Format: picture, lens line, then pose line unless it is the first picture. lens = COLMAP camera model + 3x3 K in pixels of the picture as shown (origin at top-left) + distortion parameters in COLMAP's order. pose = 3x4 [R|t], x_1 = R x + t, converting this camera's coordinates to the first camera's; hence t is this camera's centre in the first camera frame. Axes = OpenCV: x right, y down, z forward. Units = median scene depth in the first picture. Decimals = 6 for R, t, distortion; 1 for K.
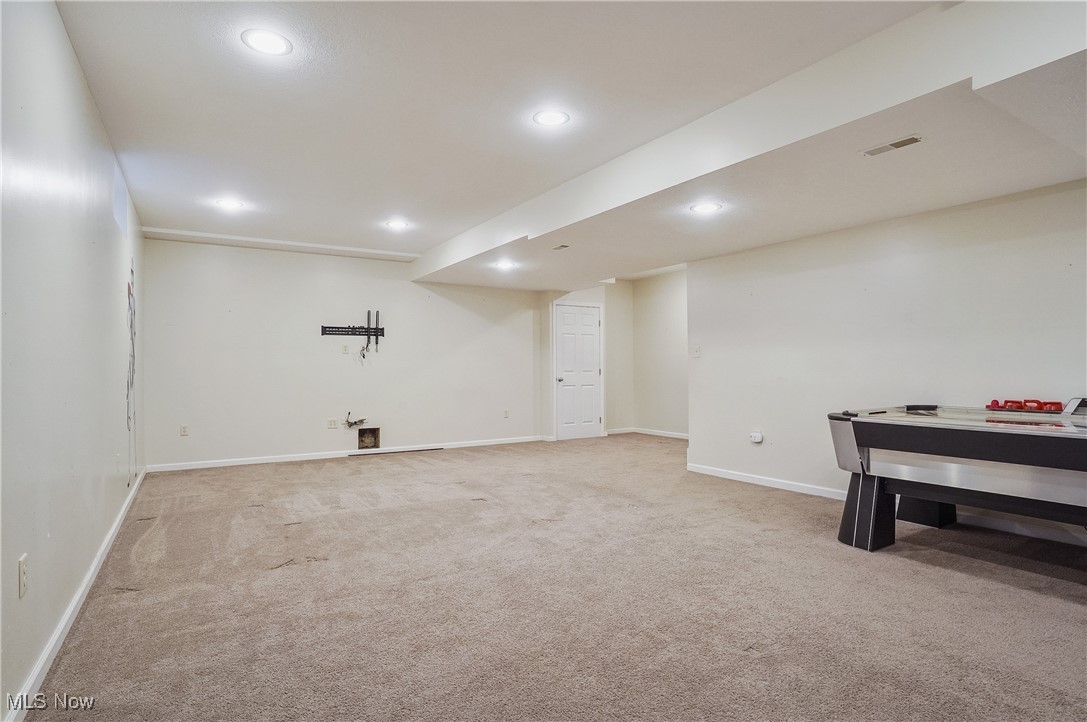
lens RADIAL K [[571.1, 0, 546.0], [0, 571.1, 359.4], [0, 0, 1]] dist [-0.042471, 0.022358]
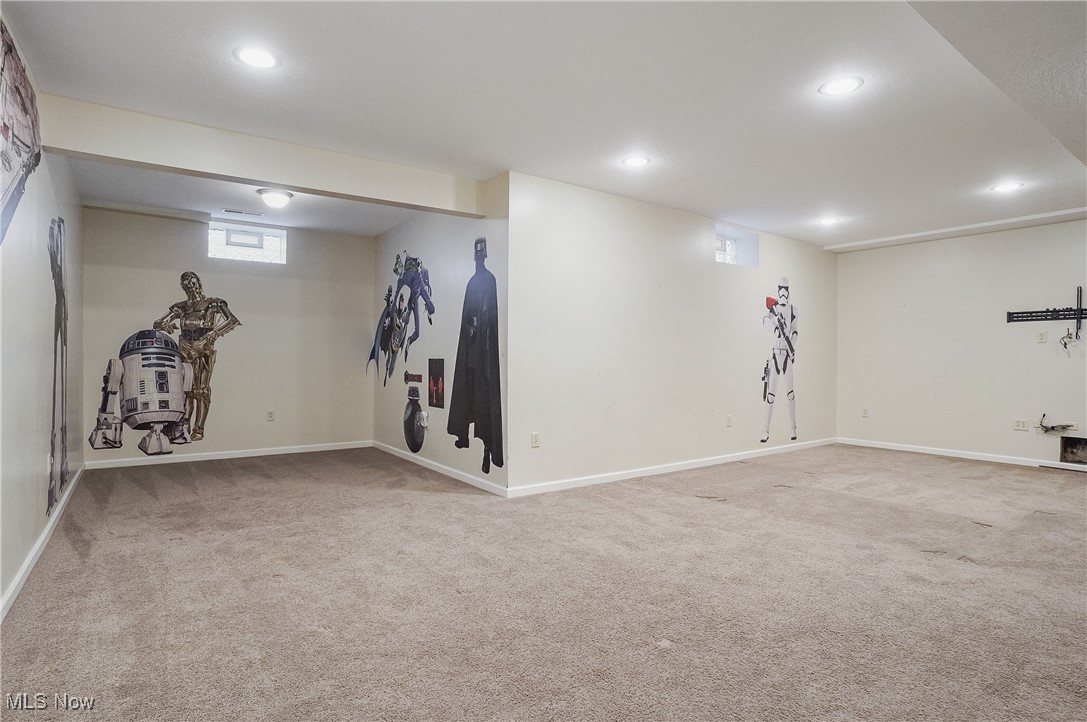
lens RADIAL K [[571.1, 0, 547.2], [0, 571.1, 360.3], [0, 0, 1]] dist [-0.042471, 0.022358]
pose [[0.081527, 0.007529, -0.996643, 0.404739], [0.006025, 0.999949, 0.008047, 0.004321], [0.996653, -0.006661, 0.081478, 0.217422]]
